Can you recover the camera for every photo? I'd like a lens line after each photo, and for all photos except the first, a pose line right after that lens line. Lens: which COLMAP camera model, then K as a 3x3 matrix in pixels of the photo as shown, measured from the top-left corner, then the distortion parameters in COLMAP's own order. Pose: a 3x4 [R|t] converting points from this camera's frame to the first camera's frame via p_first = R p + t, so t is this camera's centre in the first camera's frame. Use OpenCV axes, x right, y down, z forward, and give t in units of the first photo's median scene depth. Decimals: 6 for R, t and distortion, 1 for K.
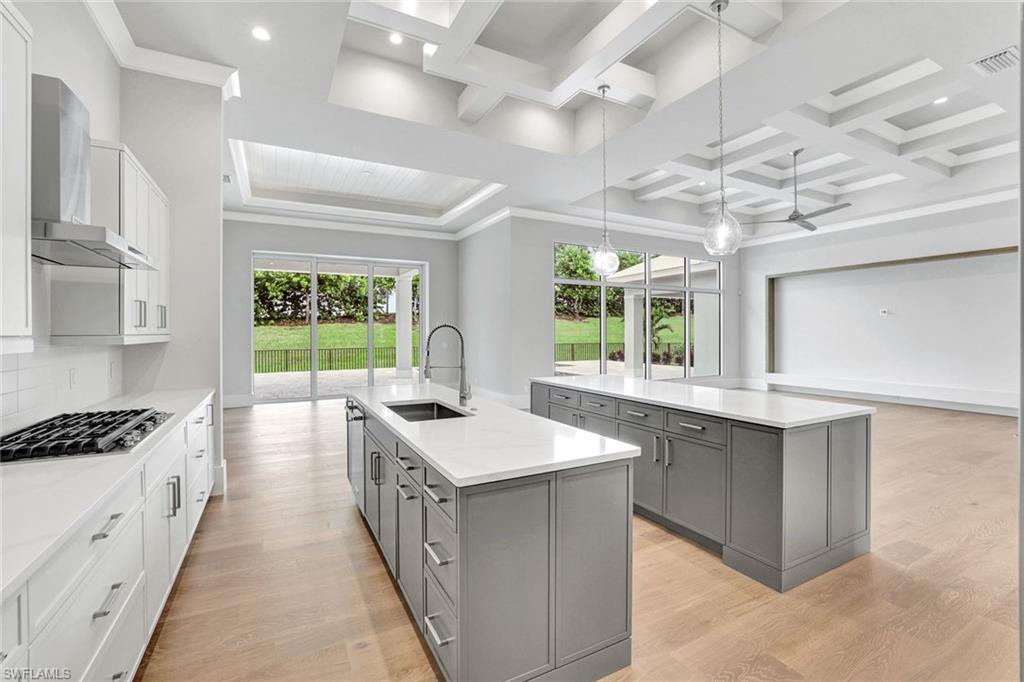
lens RADIAL K [[443.5, 0, 502.3], [0, 443.5, 336.3], [0, 0, 1]] dist [-0.003536, 0.000030]
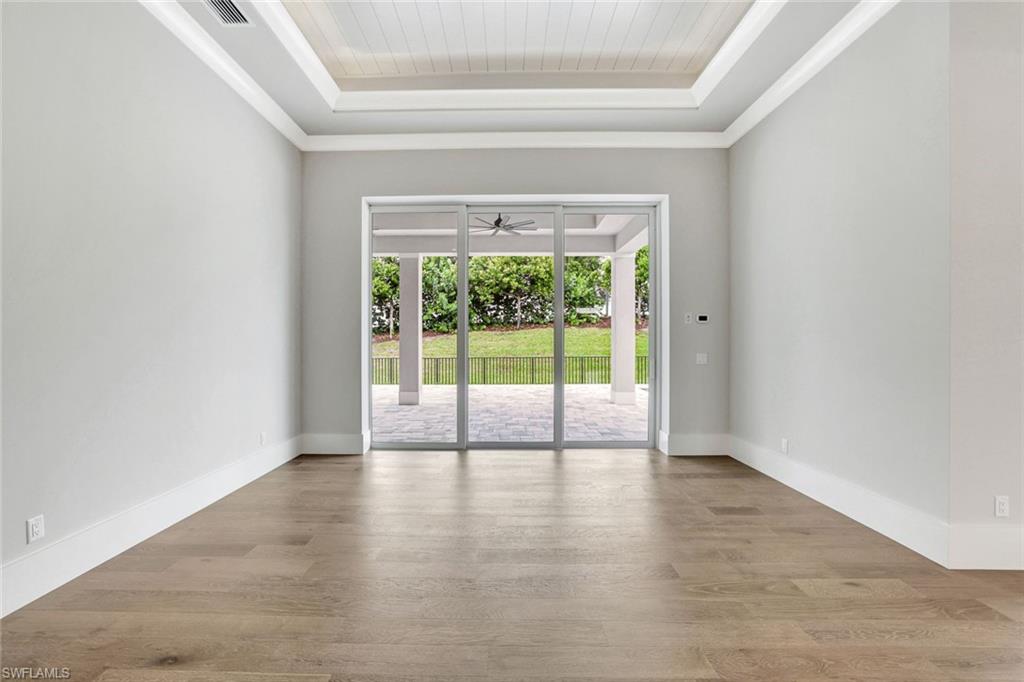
lens RADIAL K [[443.5, 0, 510.1], [0, 443.5, 340.2], [0, 0, 1]] dist [-0.003536, 0.000030]
pose [[0.888221, 0.000246, -0.459415, -0.035213], [-0.003342, 0.999977, -0.005924, 0.000611], [0.459403, 0.006797, 0.888202, 0.180391]]
